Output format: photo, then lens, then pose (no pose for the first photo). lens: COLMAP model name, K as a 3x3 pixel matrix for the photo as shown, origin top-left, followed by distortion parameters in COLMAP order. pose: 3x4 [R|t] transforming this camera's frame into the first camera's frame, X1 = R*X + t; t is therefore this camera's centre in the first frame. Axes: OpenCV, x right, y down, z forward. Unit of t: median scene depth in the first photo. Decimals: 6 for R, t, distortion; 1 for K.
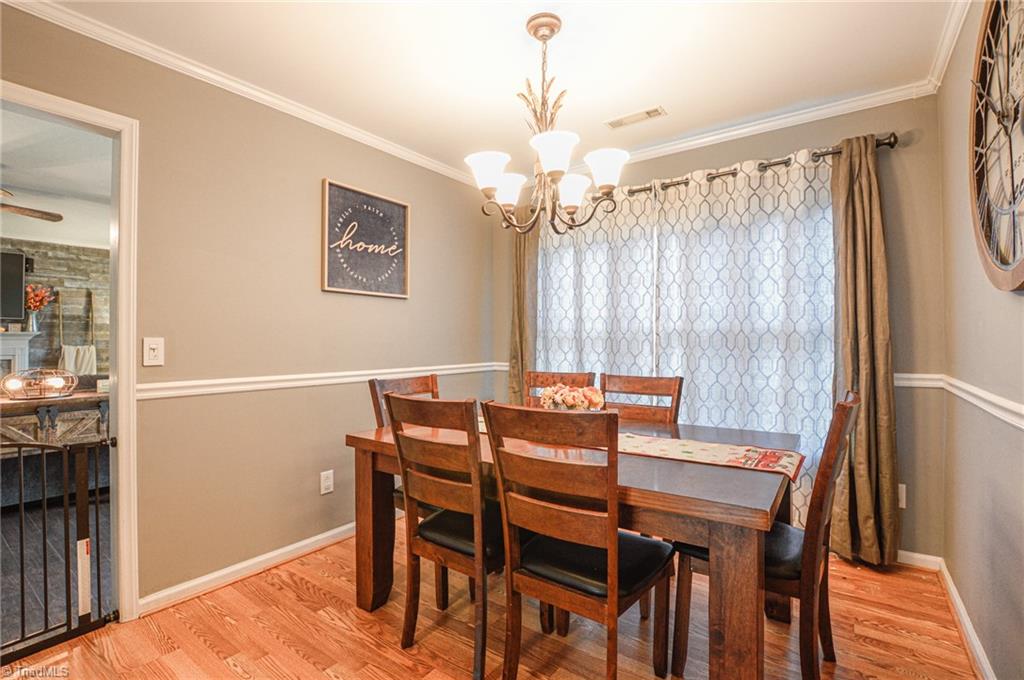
lens RADIAL K [[464.7, 0, 512.0], [0, 464.7, 340.0], [0, 0, 1]] dist [-0.028375, 0.000151]
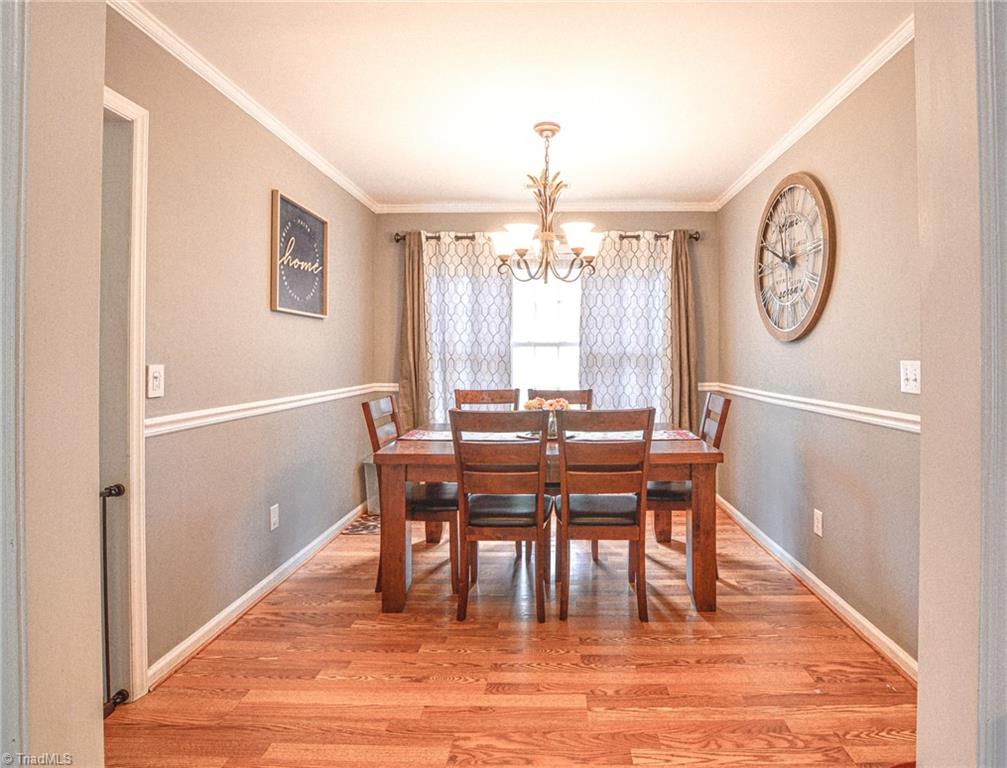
lens RADIAL K [[573.0, 0, 504.7], [0, 573.0, 352.7], [0, 0, 1]] dist [-0.001218, -0.000366]
pose [[0.821210, 0.003345, 0.570617, -0.684237], [-0.003385, 0.999994, -0.000990, -0.022475], [-0.570617, -0.001118, 0.821216, -0.209908]]
